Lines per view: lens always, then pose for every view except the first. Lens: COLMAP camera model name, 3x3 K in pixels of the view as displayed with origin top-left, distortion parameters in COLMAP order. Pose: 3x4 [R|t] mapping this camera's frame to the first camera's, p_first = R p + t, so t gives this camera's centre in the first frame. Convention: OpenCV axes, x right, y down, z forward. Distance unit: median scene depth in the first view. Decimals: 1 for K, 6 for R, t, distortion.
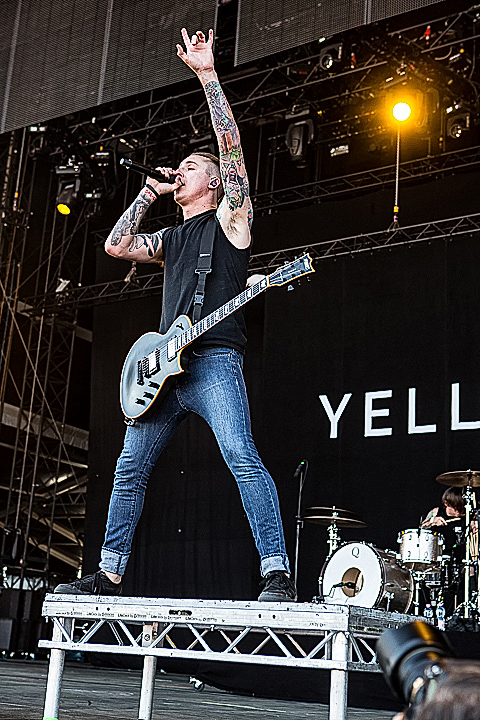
lens RADIAL K [[1066.9, 0, 240.0], [0, 1066.9, 360.0], [0, 0, 1]] dist [0.041523, 0.053638]
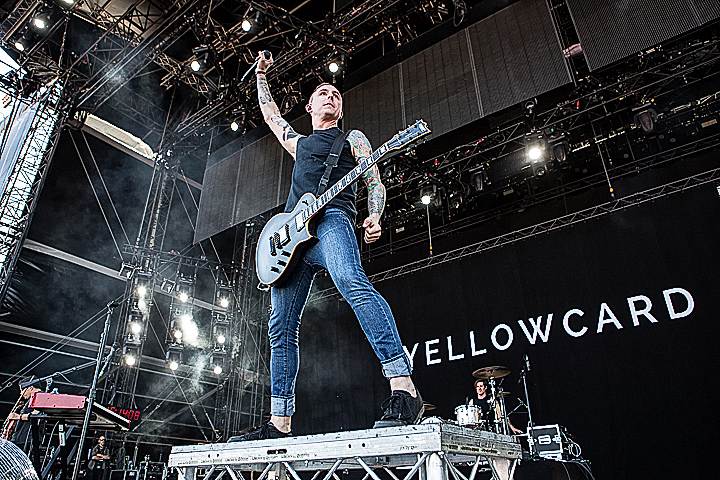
lens RADIAL K [[494.6, 0, 363.2], [0, 494.6, 239.7], [0, 0, 1]] dist [-0.102558, 0.068984]
pose [[0.996279, -0.084867, 0.015039, 0.012786], [0.086121, 0.973304, -0.212751, 0.047927], [0.003418, 0.213254, 0.976991, 0.165981]]
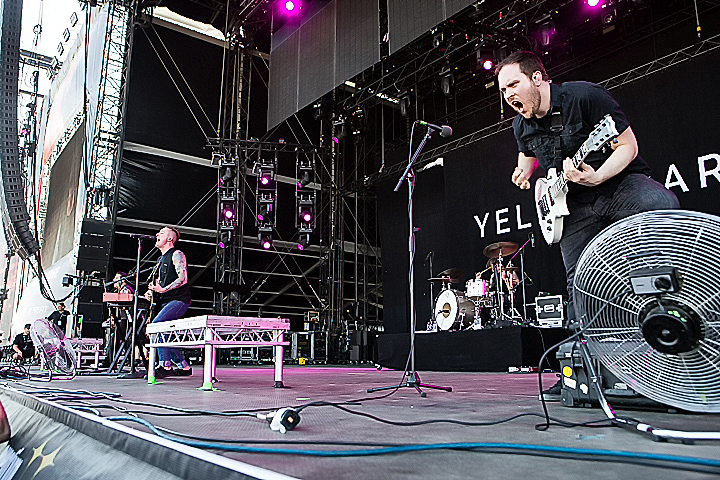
lens RADIAL K [[553.7, 0, 358.6], [0, 553.7, 239.4], [0, 0, 1]] dist [-0.091980, 0.071391]
pose [[0.954452, -0.133012, -0.267075, 0.222113], [0.146064, 0.988835, 0.029520, 0.025545], [0.260166, -0.067186, 0.963224, -0.001308]]
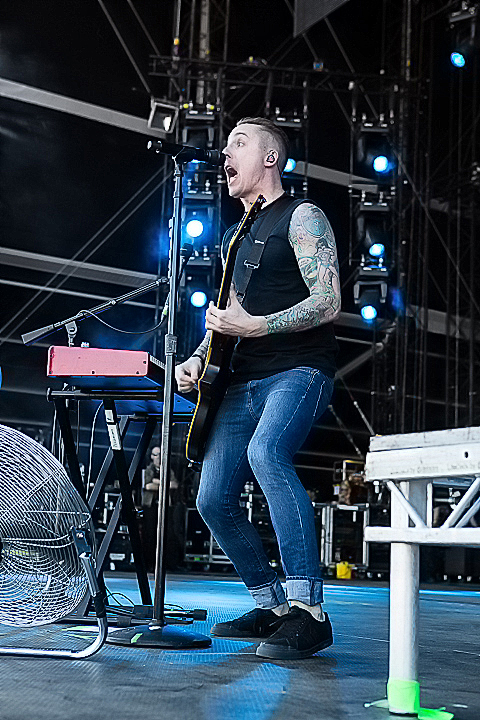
lens RADIAL K [[1103.8, 0, 238.8], [0, 1103.8, 359.5], [0, 0, 1]] dist [0.035970, 0.037888]
pose [[0.914979, -0.098308, -0.391343, -0.011152], [0.125546, 0.991086, 0.044564, 0.055786], [0.383474, -0.089907, 0.919165, 0.185079]]
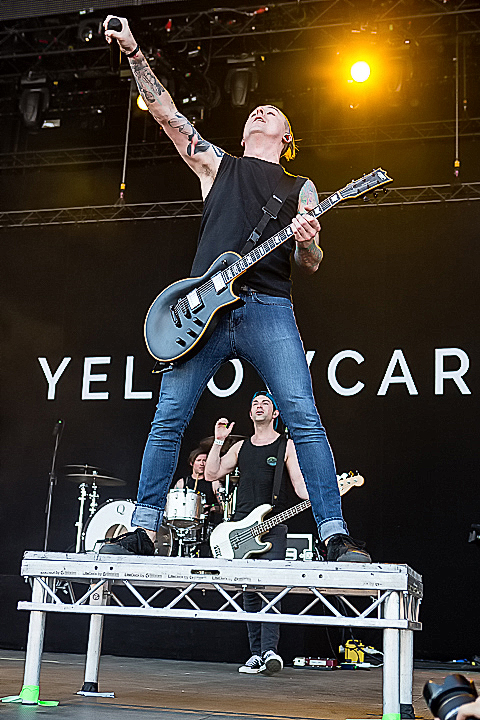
lens RADIAL K [[990.9, 0, 239.7], [0, 990.9, 360.4], [0, 0, 1]] dist [0.013768, -0.003685]
pose [[0.937669, 0.068603, 0.340692, -0.114648], [-0.078532, 0.996792, 0.015422, 0.010402], [-0.338541, -0.041216, 0.940048, 0.054461]]
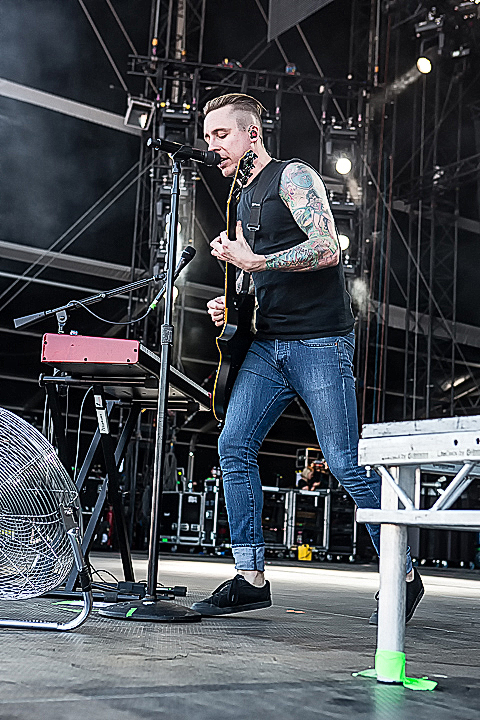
lens RADIAL K [[1060.9, 0, 240.3], [0, 1060.9, 360.9], [0, 0, 1]] dist [0.014234, 0.099984]
pose [[0.929203, -0.077164, -0.361424, -0.015802], [0.105275, 0.992708, 0.058712, 0.054869], [0.354258, -0.092604, 0.930551, 0.178916]]
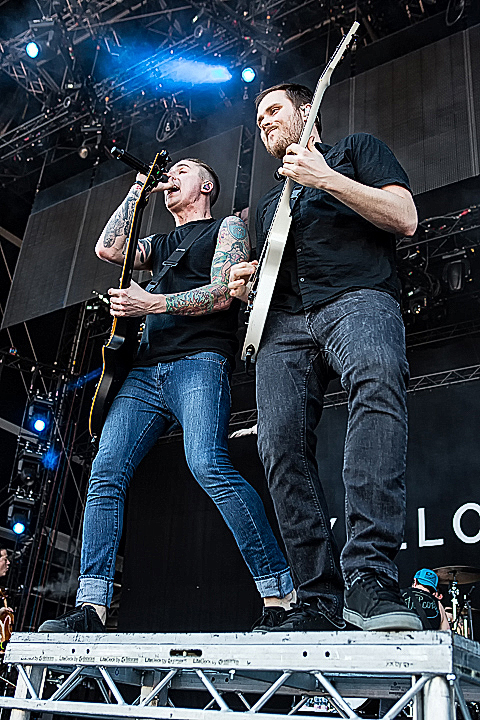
lens RADIAL K [[774.1, 0, 240.0], [0, 774.1, 357.9], [0, 0, 1]] dist [-0.044912, 0.059168]
pose [[0.999872, 0.015276, -0.004666, -0.007091], [-0.015901, 0.979618, -0.200240, 0.049521], [0.001512, 0.200288, 0.979736, 0.157613]]
